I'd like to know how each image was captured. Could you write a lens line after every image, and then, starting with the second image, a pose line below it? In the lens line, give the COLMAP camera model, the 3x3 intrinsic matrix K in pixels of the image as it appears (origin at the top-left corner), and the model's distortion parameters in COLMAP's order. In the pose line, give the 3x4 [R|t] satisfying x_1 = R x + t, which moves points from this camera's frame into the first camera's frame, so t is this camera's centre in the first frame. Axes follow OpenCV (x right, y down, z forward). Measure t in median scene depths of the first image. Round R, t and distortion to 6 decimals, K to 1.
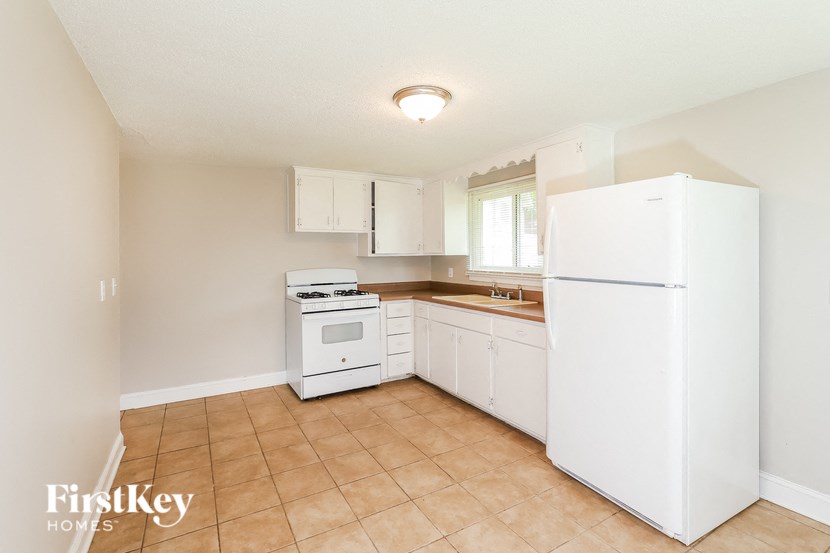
lens RADIAL K [[388.1, 0, 419.8], [0, 388.1, 257.4], [0, 0, 1]] dist [-0.016324, 0.001692]
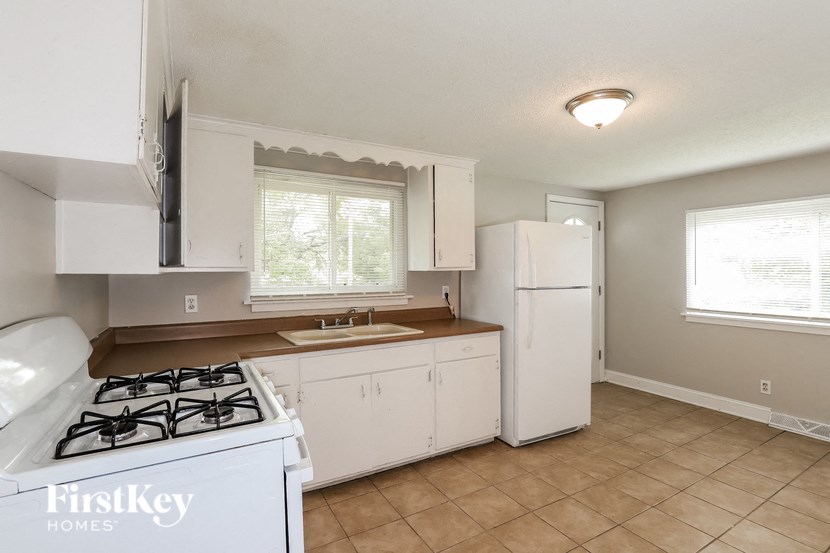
lens RADIAL K [[388.1, 0, 413.6], [0, 388.1, 272.1], [0, 0, 1]] dist [-0.016324, 0.001692]
pose [[0.017251, 0.002113, 0.999849, -0.529269], [0.009831, 0.999949, -0.002283, -0.000670], [-0.999803, 0.009869, 0.017230, 0.800307]]
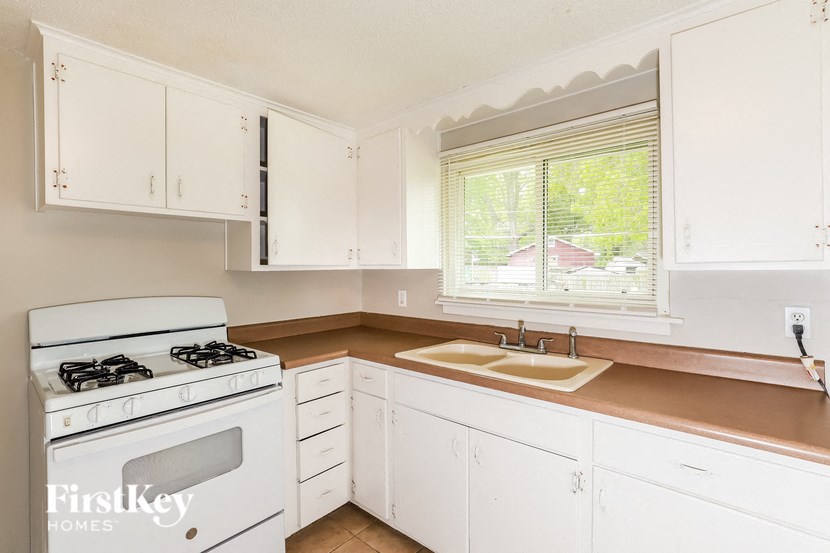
lens RADIAL K [[388.1, 0, 417.1], [0, 388.1, 270.2], [0, 0, 1]] dist [-0.016324, 0.001692]
pose [[0.955613, 0.001178, 0.294623, -0.083611], [-0.000966, 0.999999, -0.000868, -0.003872], [-0.294624, 0.000545, 0.955613, 0.511131]]
